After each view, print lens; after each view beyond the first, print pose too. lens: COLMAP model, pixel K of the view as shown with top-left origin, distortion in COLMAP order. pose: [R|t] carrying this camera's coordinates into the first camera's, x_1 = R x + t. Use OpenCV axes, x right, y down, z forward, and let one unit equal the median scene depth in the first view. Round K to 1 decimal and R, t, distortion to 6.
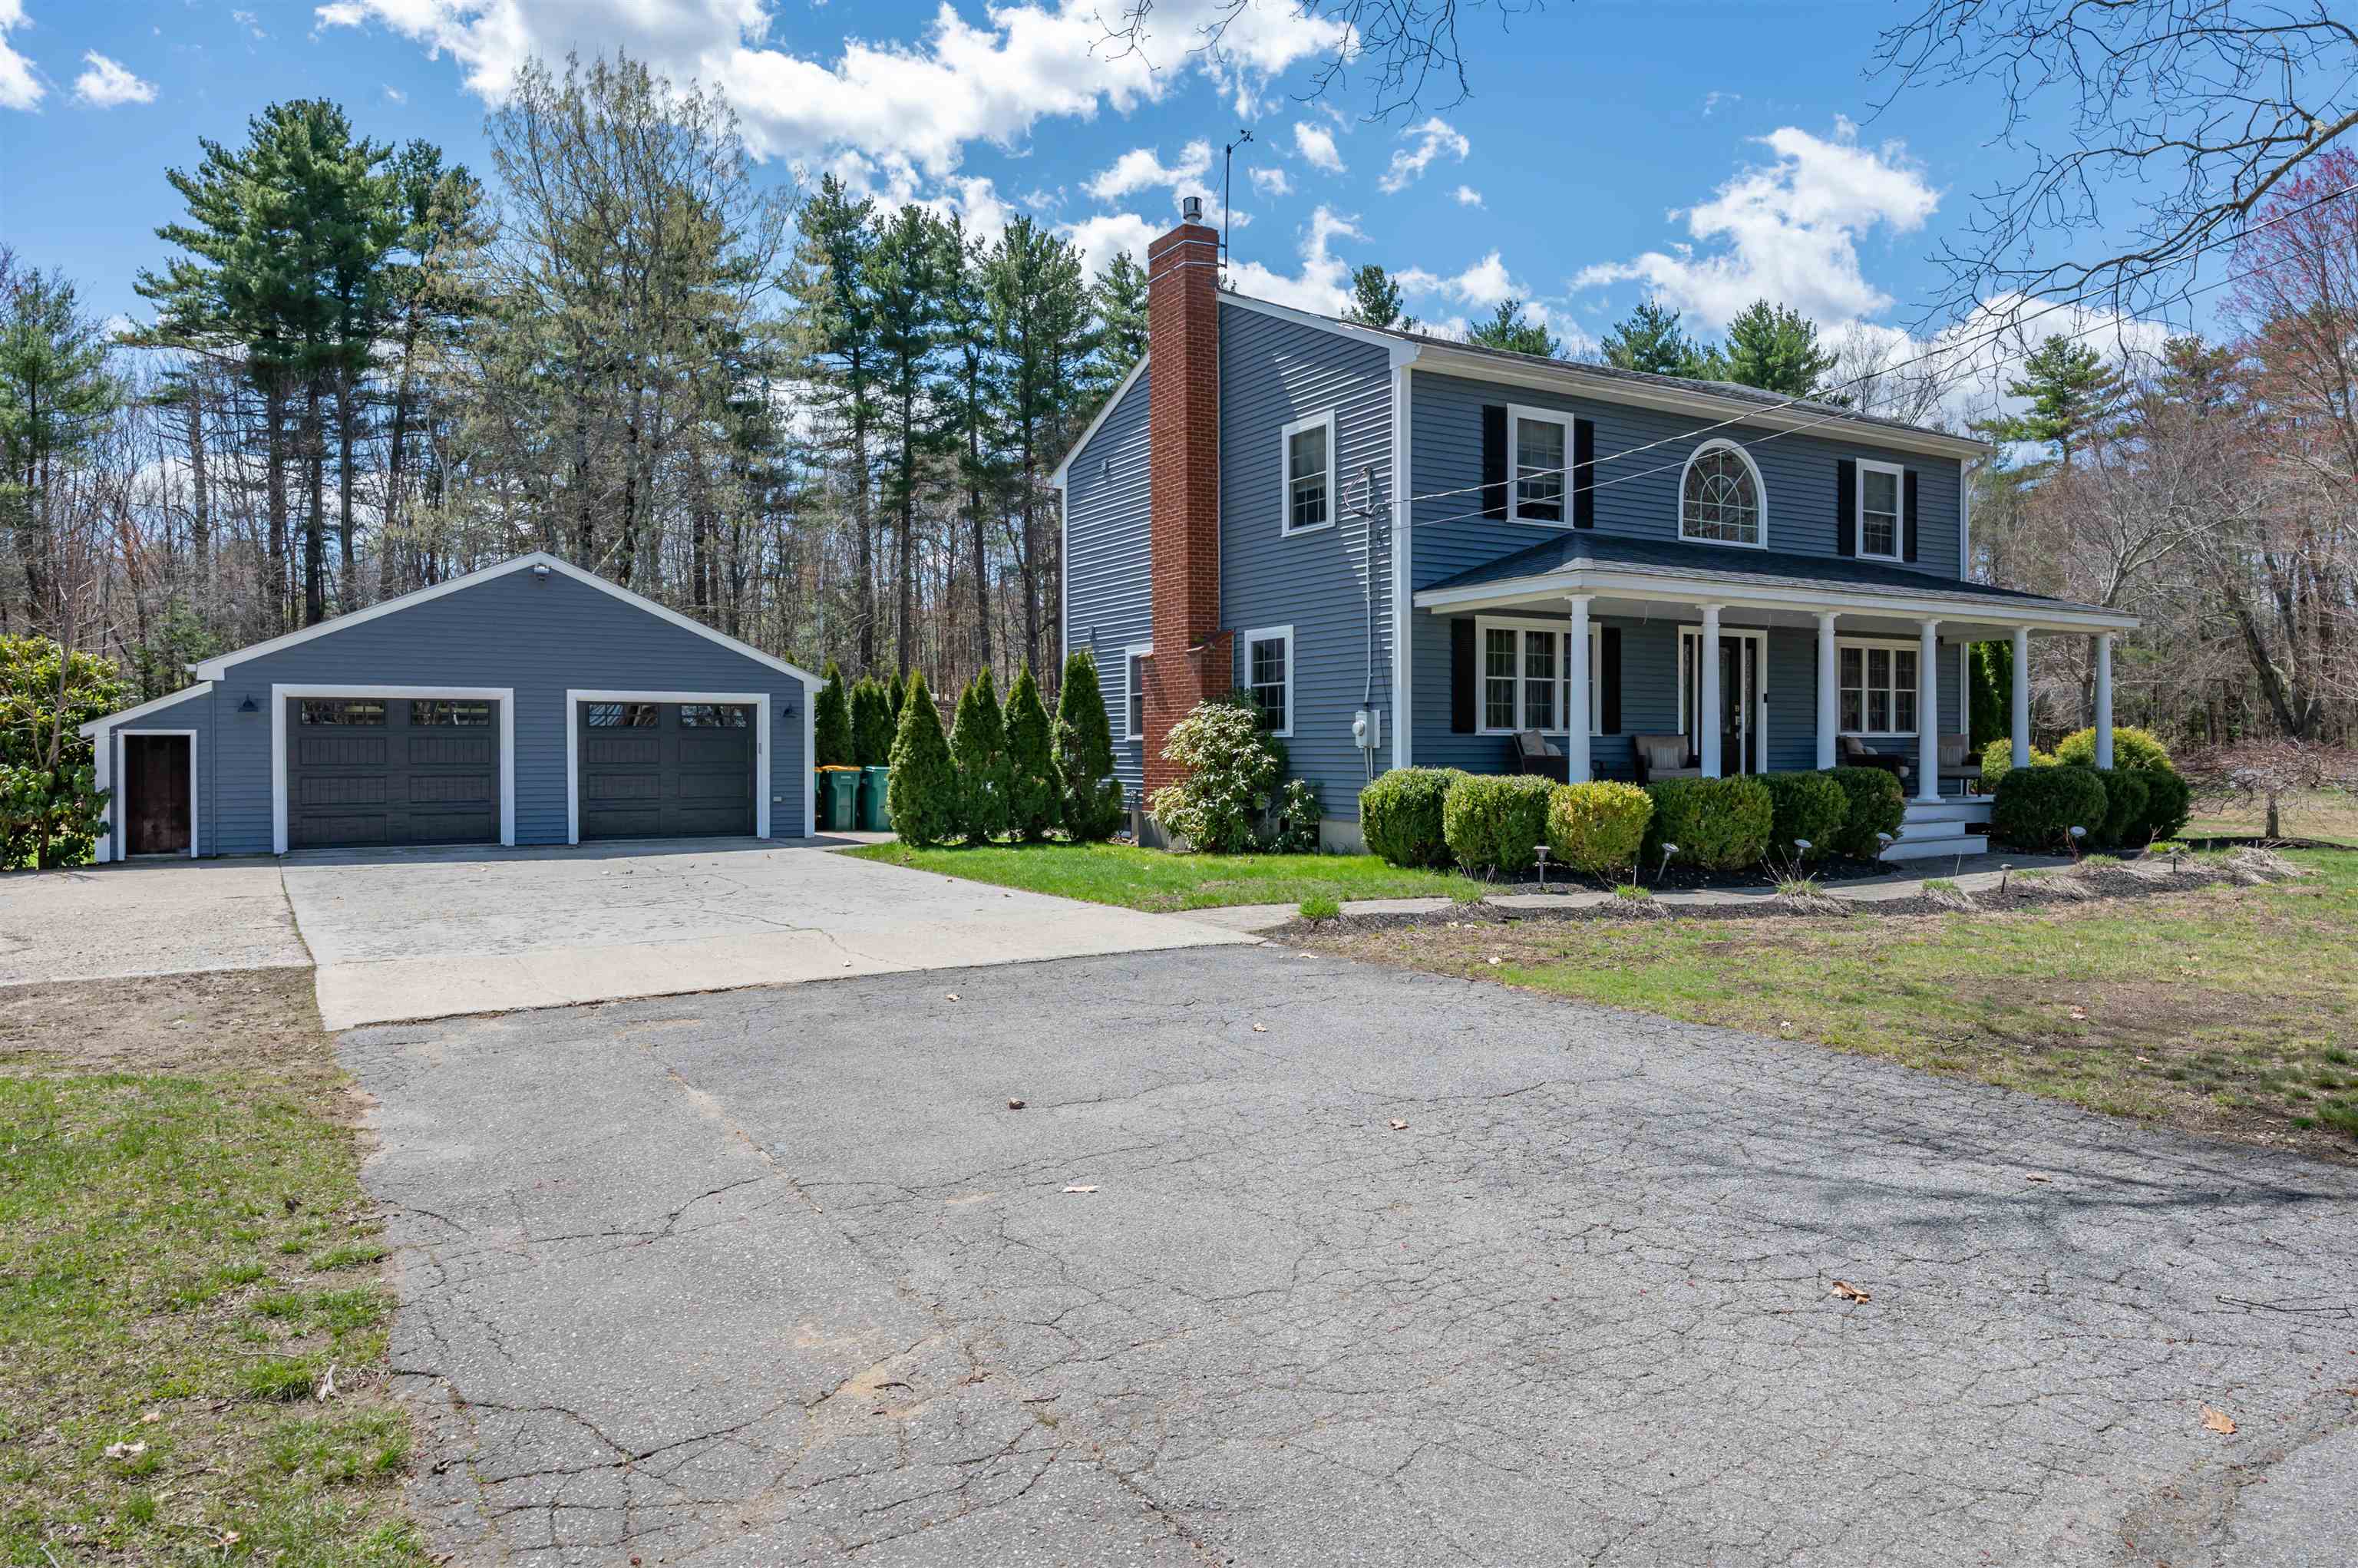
lens RADIAL K [[1490.2, 0, 1133.4], [0, 1490.2, 767.4], [0, 0, 1]] dist [-0.014500, 0.003179]
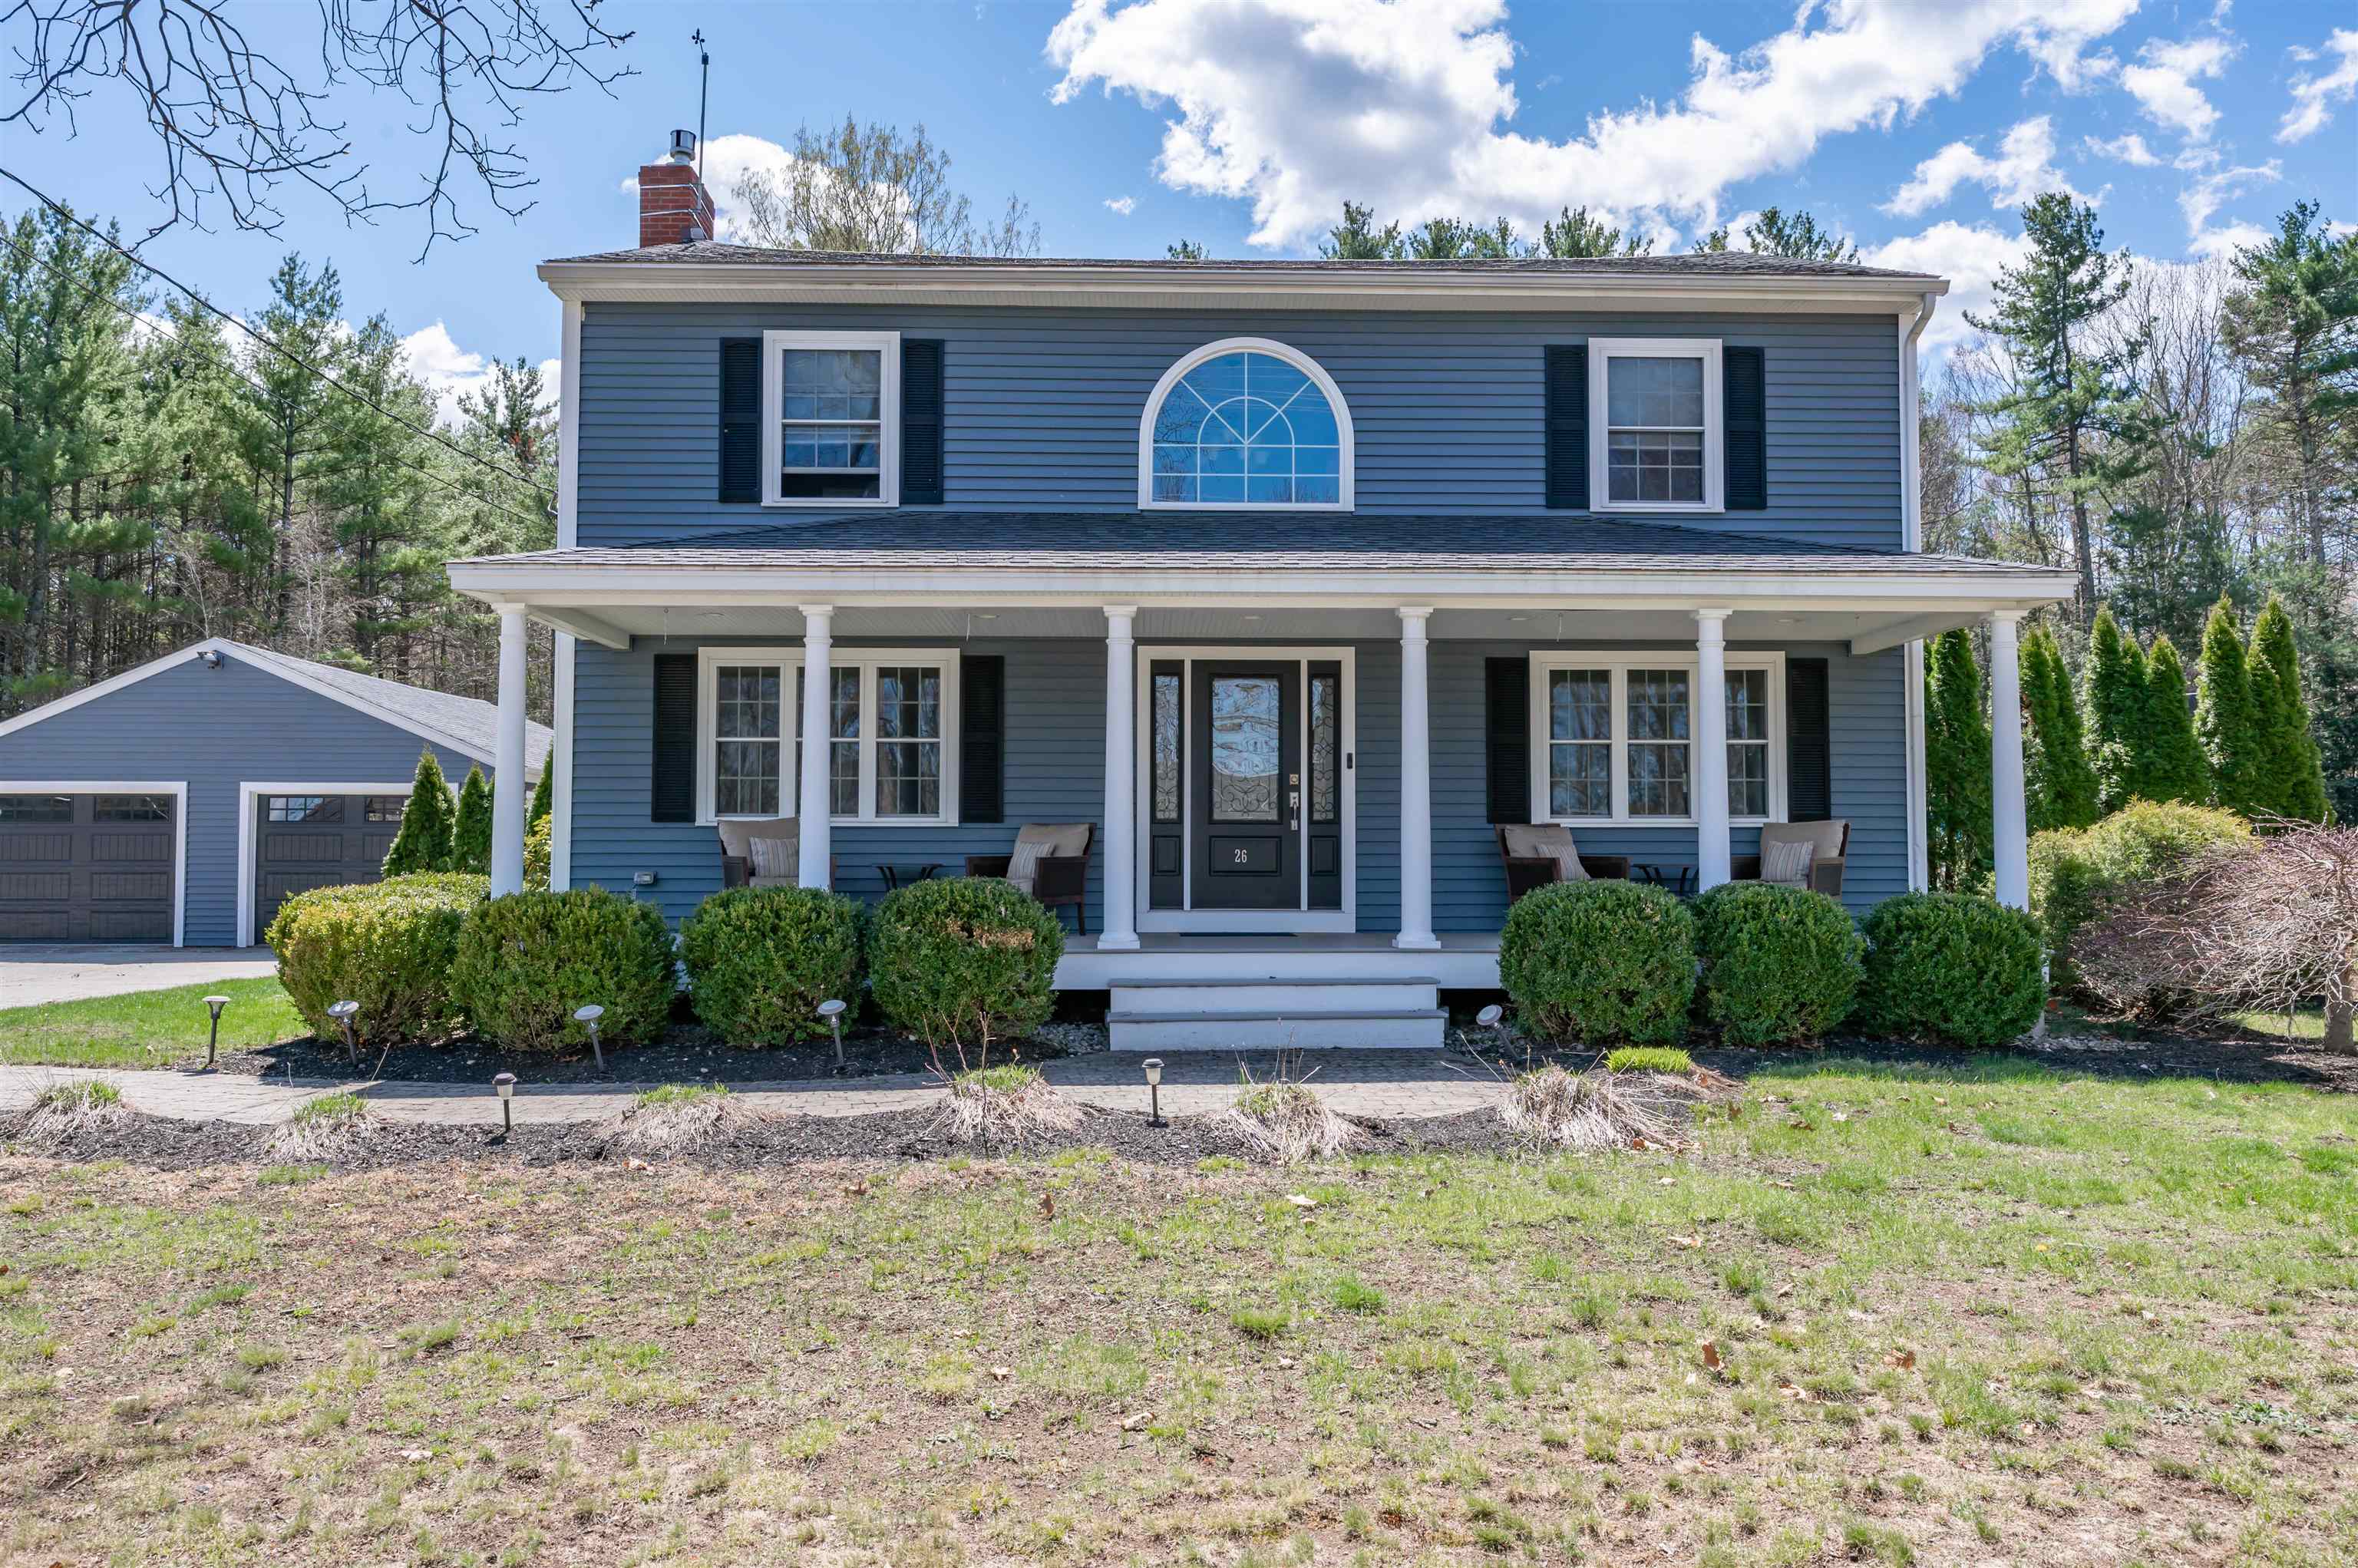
lens RADIAL K [[1564.8, 0, 1139.3], [0, 1564.8, 776.5], [0, 0, 1]] dist [0.002159, -0.001734]
pose [[0.881806, -0.019888, -0.471193, 0.647302], [-0.007166, 0.998430, -0.055552, -0.005112], [0.471558, 0.052363, 0.880279, 0.416343]]
